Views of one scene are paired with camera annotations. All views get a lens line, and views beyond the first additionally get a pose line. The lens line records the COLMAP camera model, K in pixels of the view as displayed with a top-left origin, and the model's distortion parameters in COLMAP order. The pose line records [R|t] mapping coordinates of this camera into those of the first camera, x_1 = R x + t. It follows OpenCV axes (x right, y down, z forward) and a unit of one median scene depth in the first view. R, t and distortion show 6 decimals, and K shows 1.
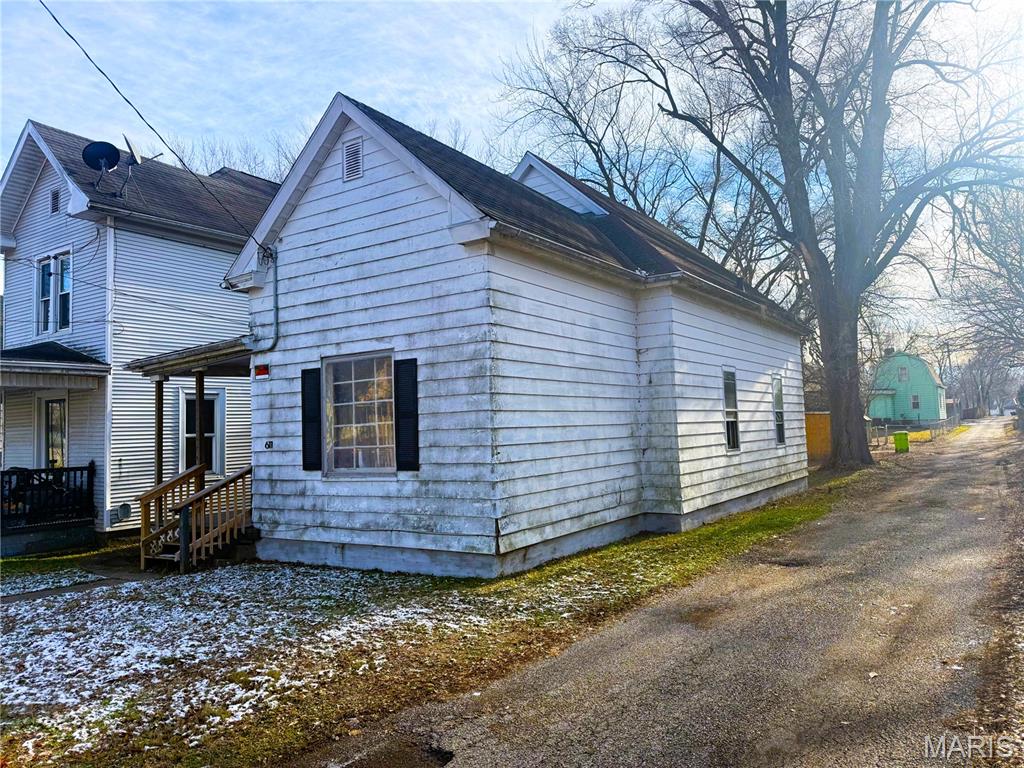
lens RADIAL K [[676.3, 0, 512.0], [0, 676.3, 384.0], [0, 0, 1]] dist [0.151207, -0.292557]
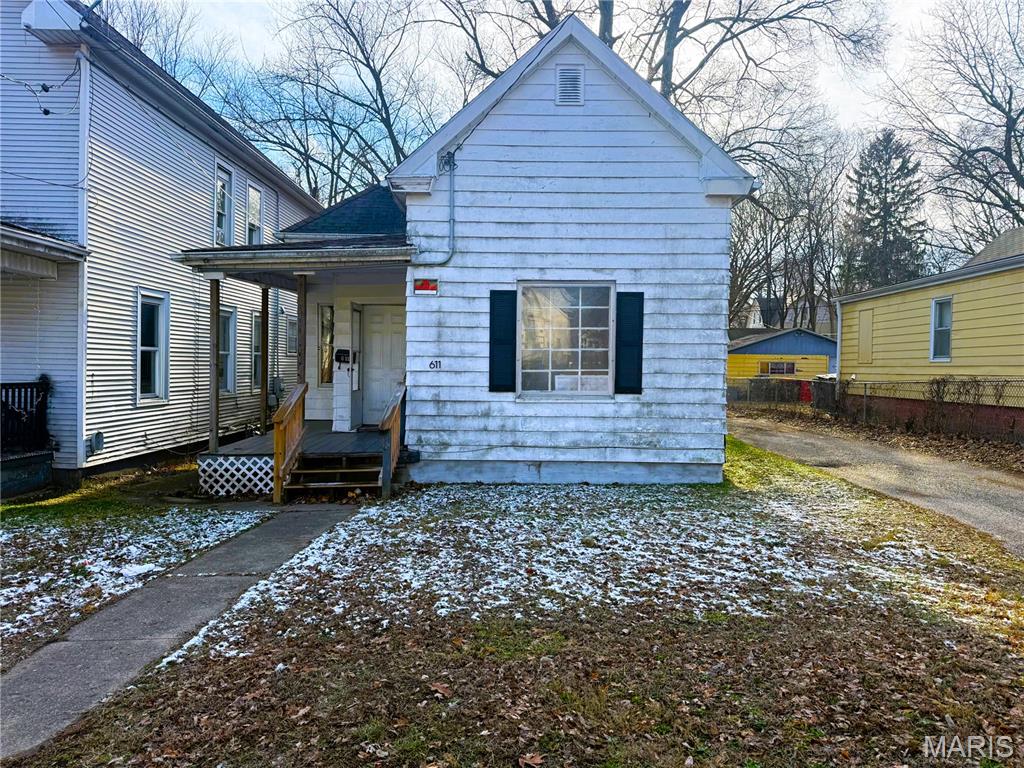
lens RADIAL K [[676.3, 0, 512.0], [0, 676.3, 384.0], [0, 0, 1]] dist [0.151207, -0.292557]
pose [[0.849832, 0.032600, 0.526044, -0.815119], [-0.076509, 0.995144, 0.061932, 0.052465], [-0.521470, -0.092879, 0.848199, 0.148693]]
